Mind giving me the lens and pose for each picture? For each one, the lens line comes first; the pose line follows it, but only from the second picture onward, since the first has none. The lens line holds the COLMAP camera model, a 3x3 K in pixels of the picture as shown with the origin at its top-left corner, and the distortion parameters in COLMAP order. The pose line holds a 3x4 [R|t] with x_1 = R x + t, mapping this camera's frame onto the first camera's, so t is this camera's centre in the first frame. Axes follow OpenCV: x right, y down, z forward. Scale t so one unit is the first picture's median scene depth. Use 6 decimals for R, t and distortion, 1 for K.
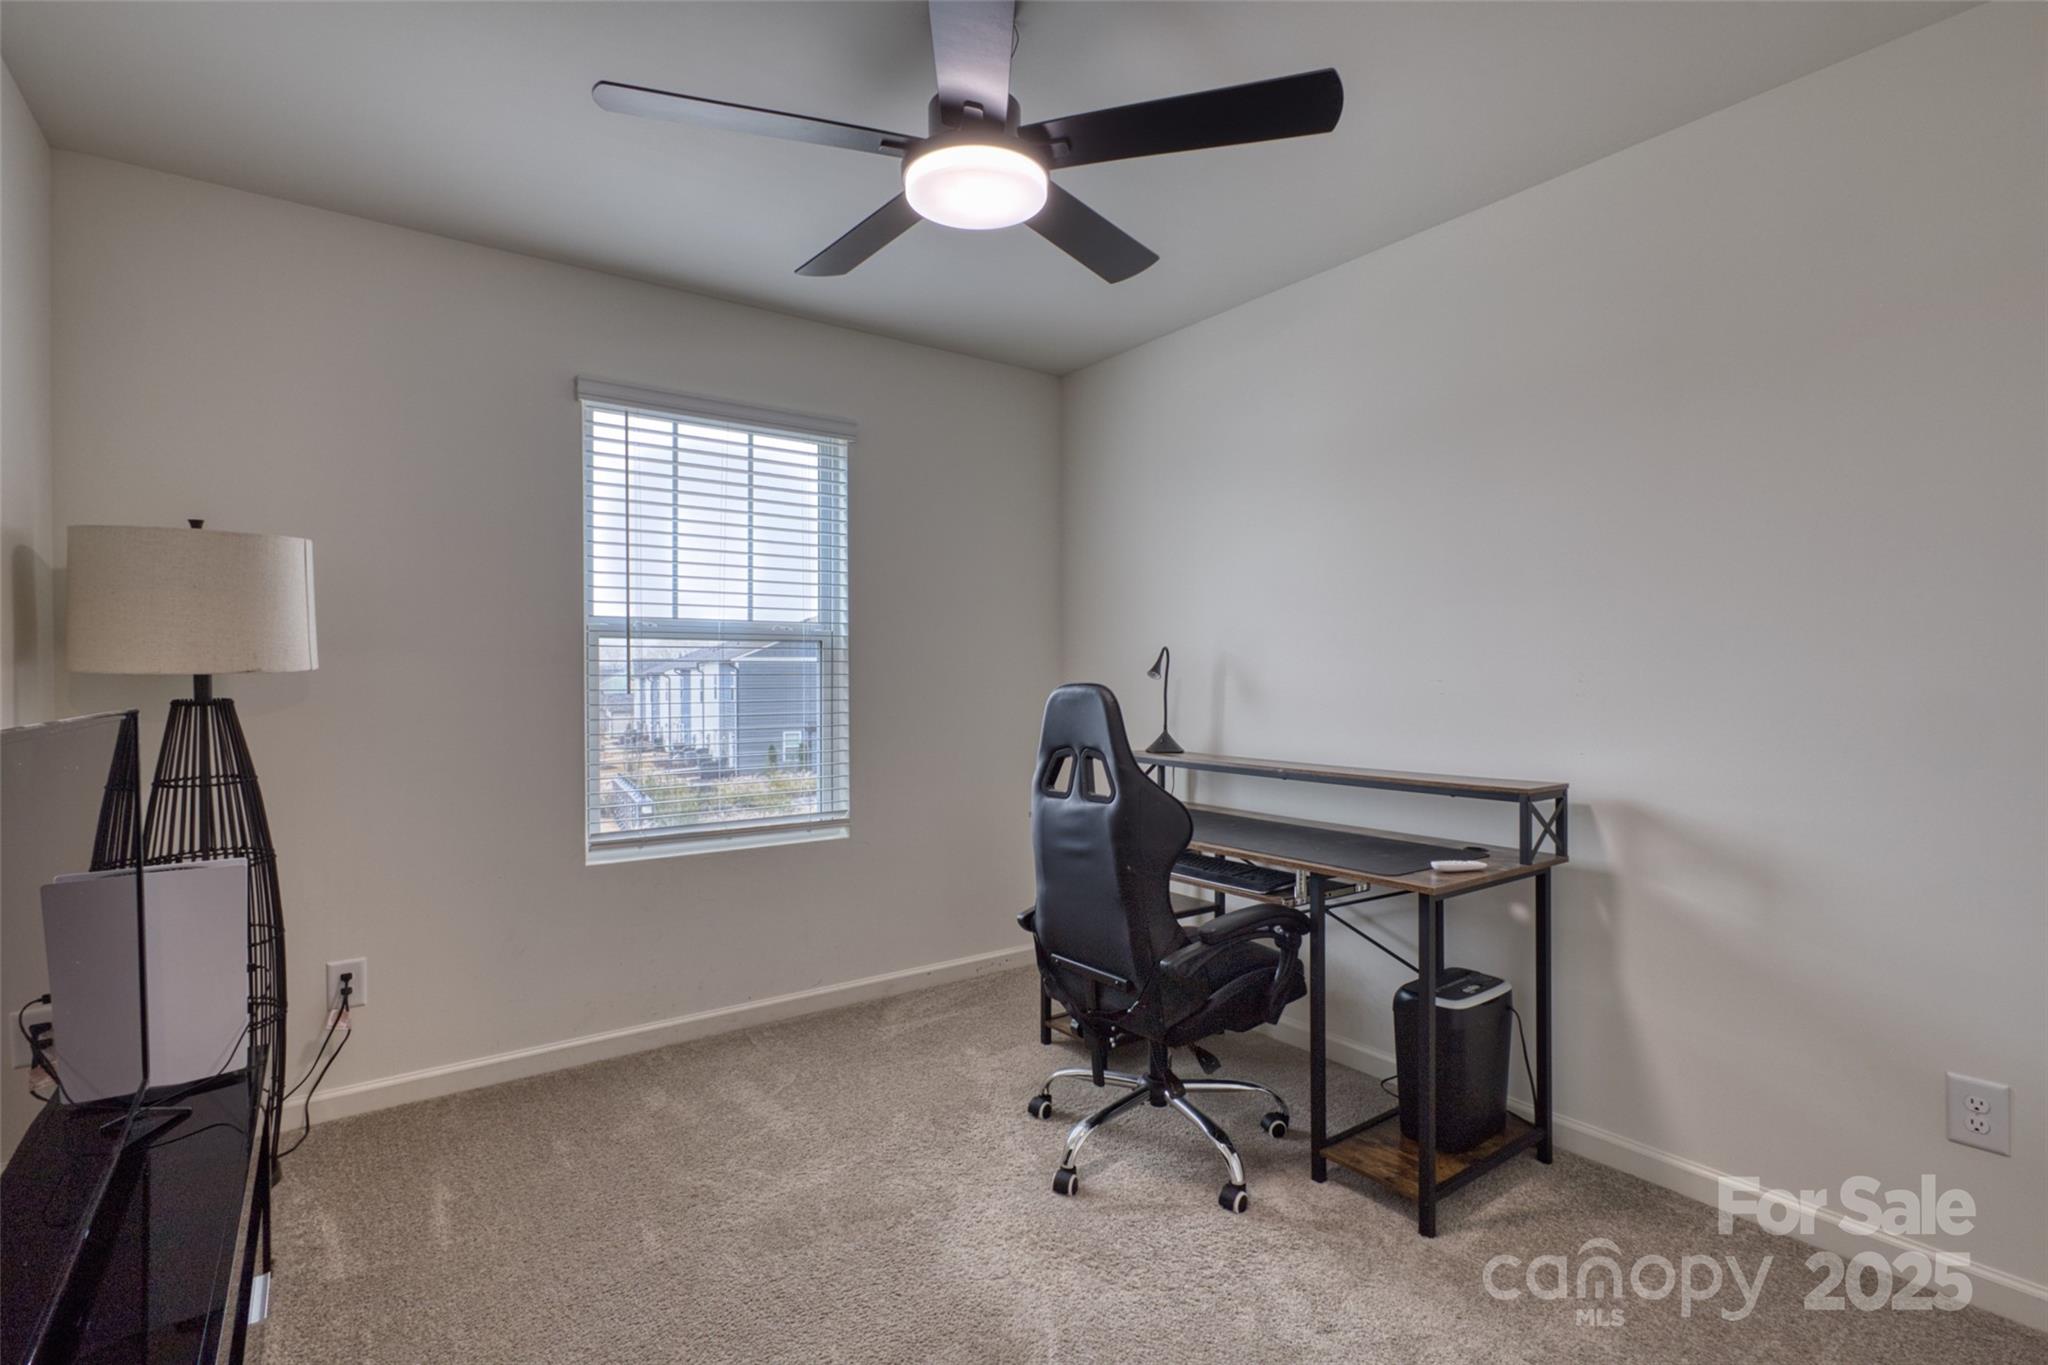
lens RADIAL K [[953.4, 0, 1031.2], [0, 953.4, 677.2], [0, 0, 1]] dist [-0.000736, 0.000299]
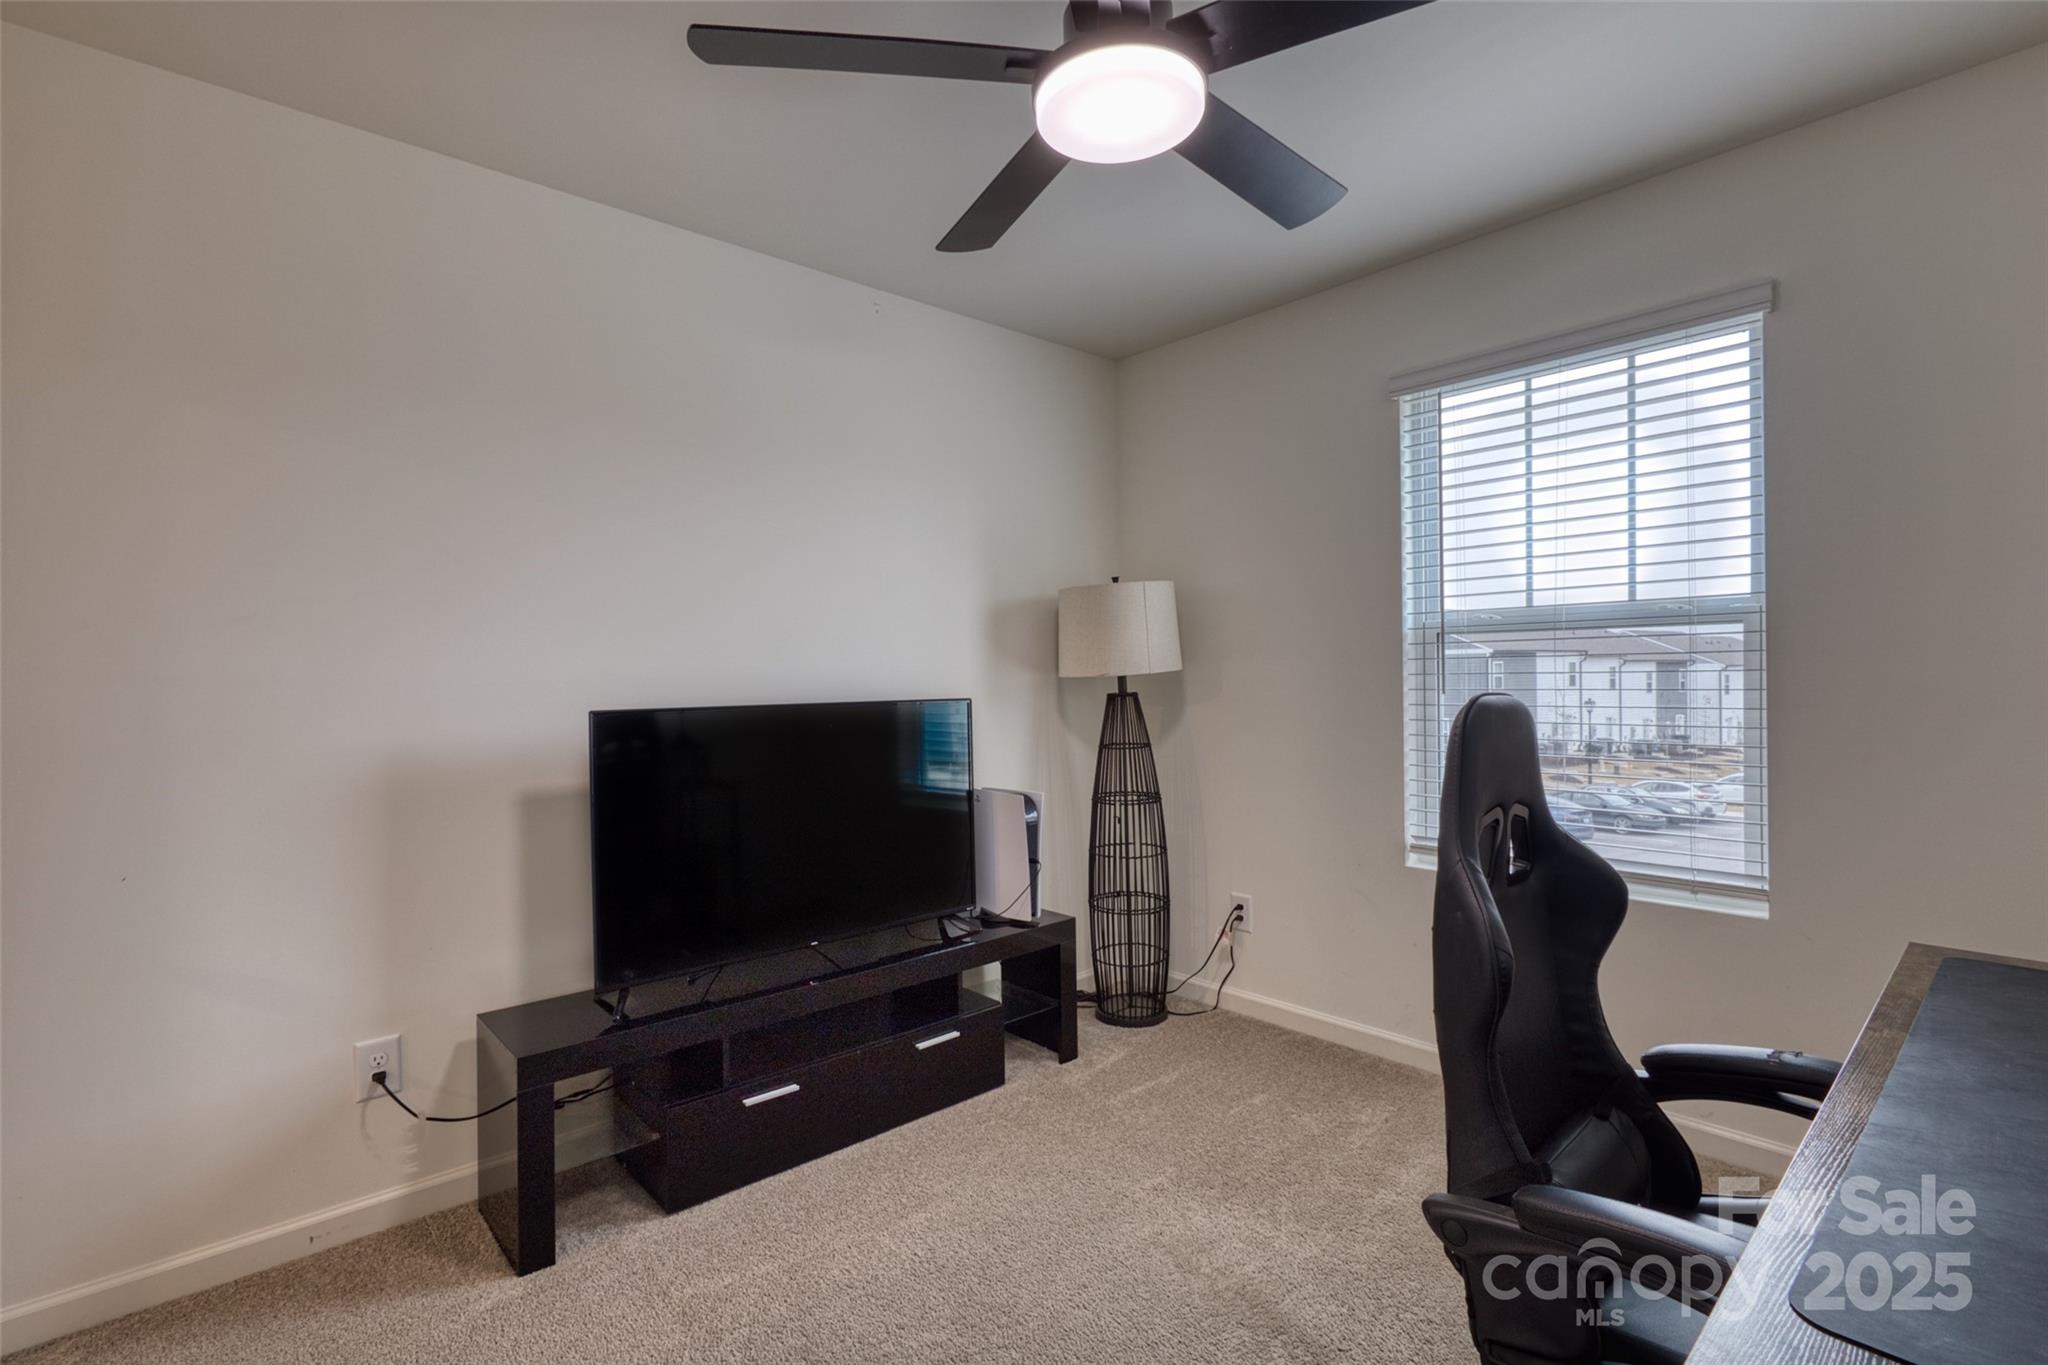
lens RADIAL K [[953.4, 0, 1028.5], [0, 953.4, 684.4], [0, 0, 1]] dist [-0.000736, 0.000299]
pose [[0.109352, 0.011928, -0.993932, 0.461369], [0.011751, 0.999843, 0.013292, -0.009011], [0.993934, -0.013133, 0.109195, 0.488013]]
